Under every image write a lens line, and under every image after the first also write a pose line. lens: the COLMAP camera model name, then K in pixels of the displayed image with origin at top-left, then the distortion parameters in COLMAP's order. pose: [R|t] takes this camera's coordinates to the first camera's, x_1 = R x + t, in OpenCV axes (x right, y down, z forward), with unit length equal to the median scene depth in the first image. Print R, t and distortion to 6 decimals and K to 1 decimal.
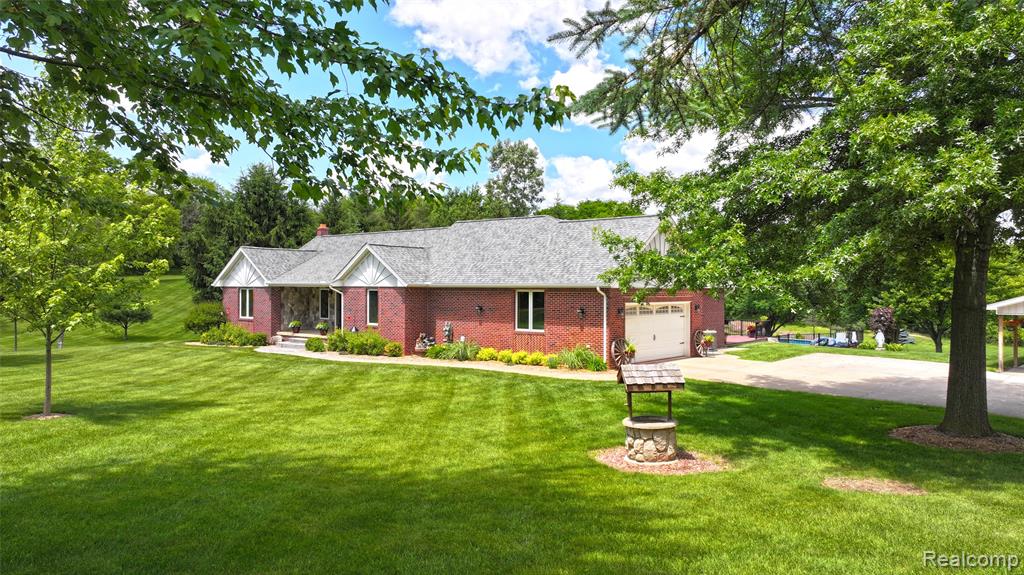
lens RADIAL K [[721.5, 0, 517.0], [0, 721.5, 284.1], [0, 0, 1]] dist [-0.001863, 0.017360]
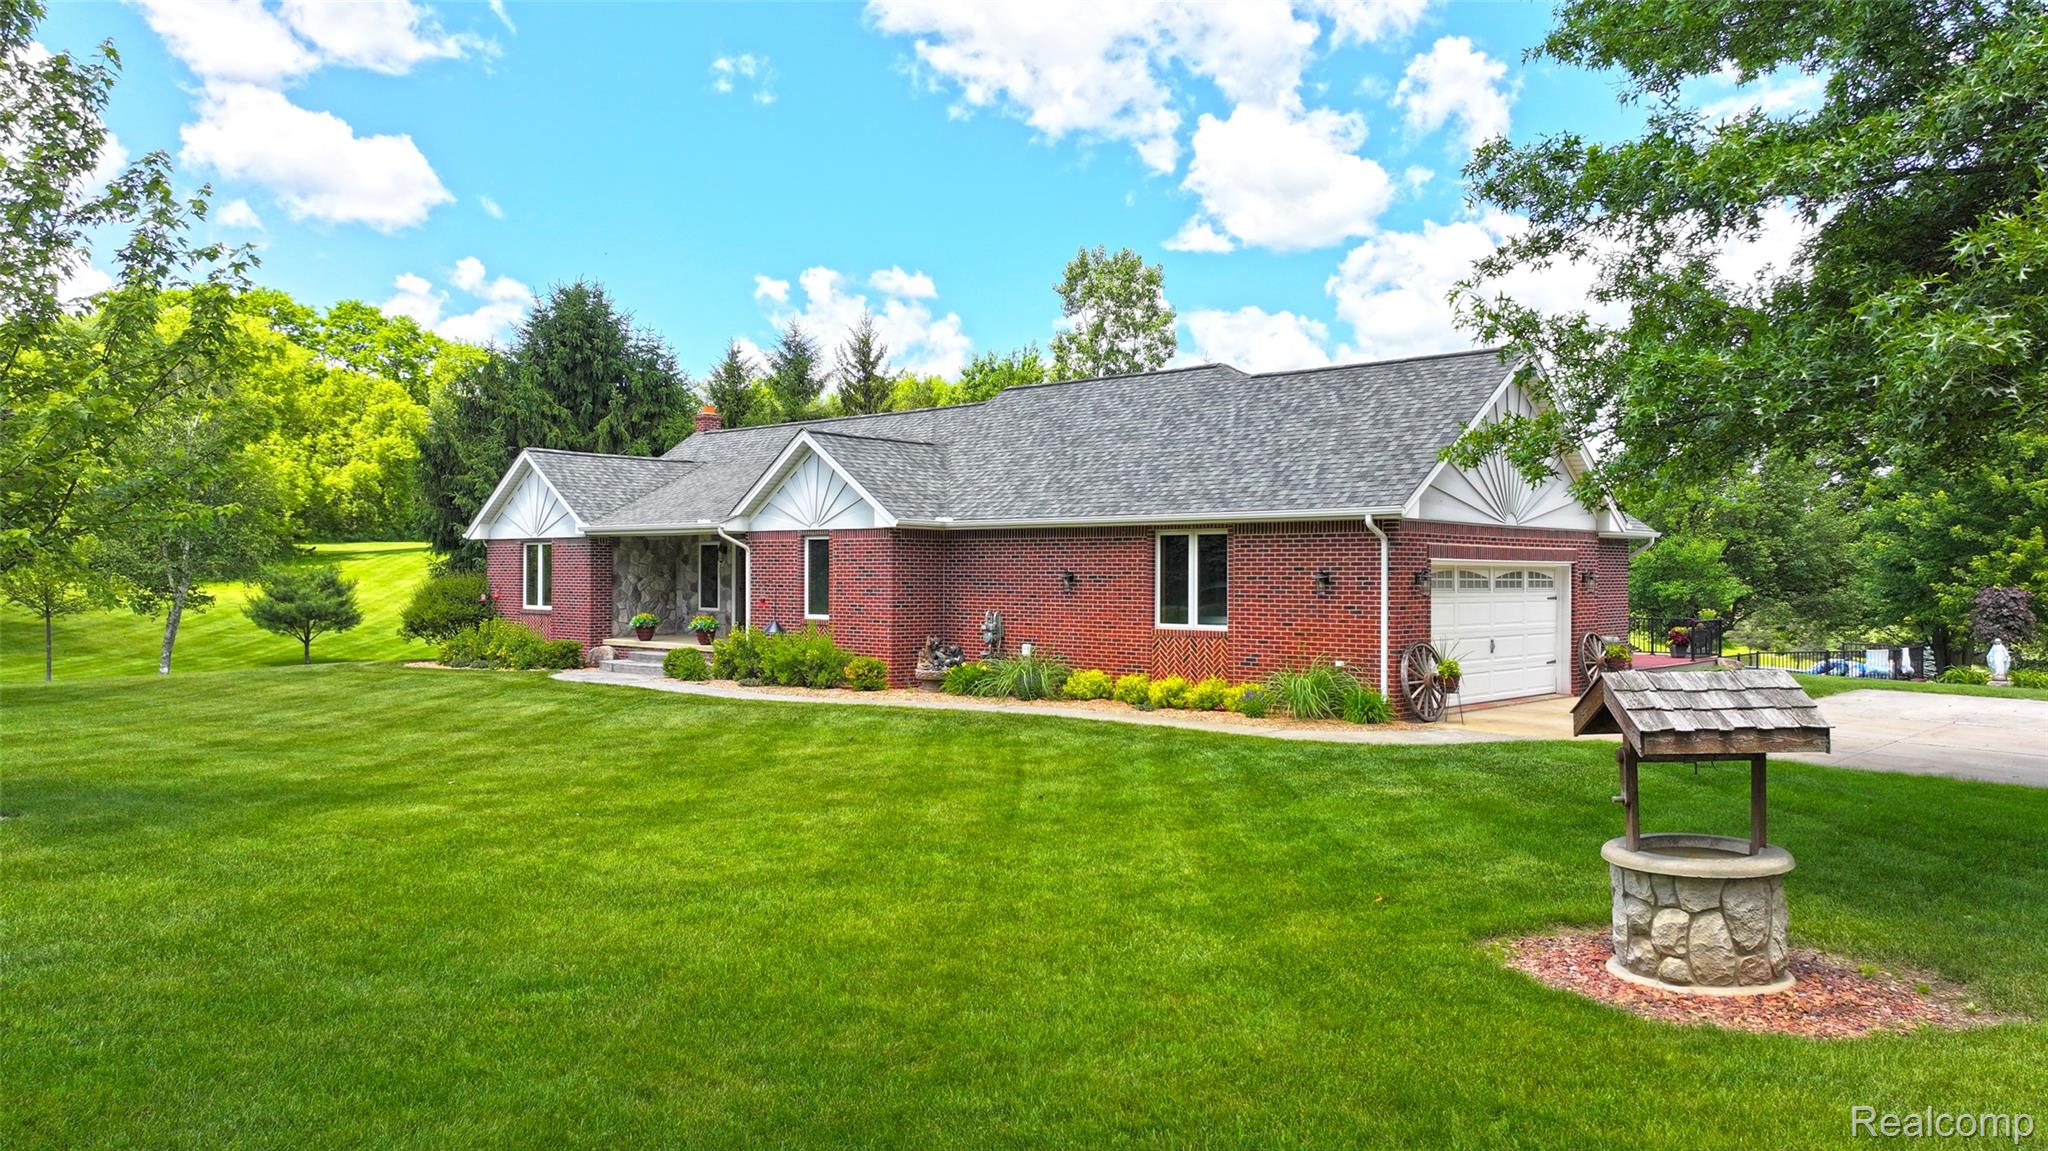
lens RADIAL K [[1443.0, 0, 1034.1], [0, 1443.0, 568.8], [0, 0, 1]] dist [-0.001863, 0.017360]
pose [[0.998858, 0.000492, -0.047777, -0.032950], [-0.000485, 1.000000, 0.000165, 0.030129], [0.047777, -0.000142, 0.998858, 0.162706]]
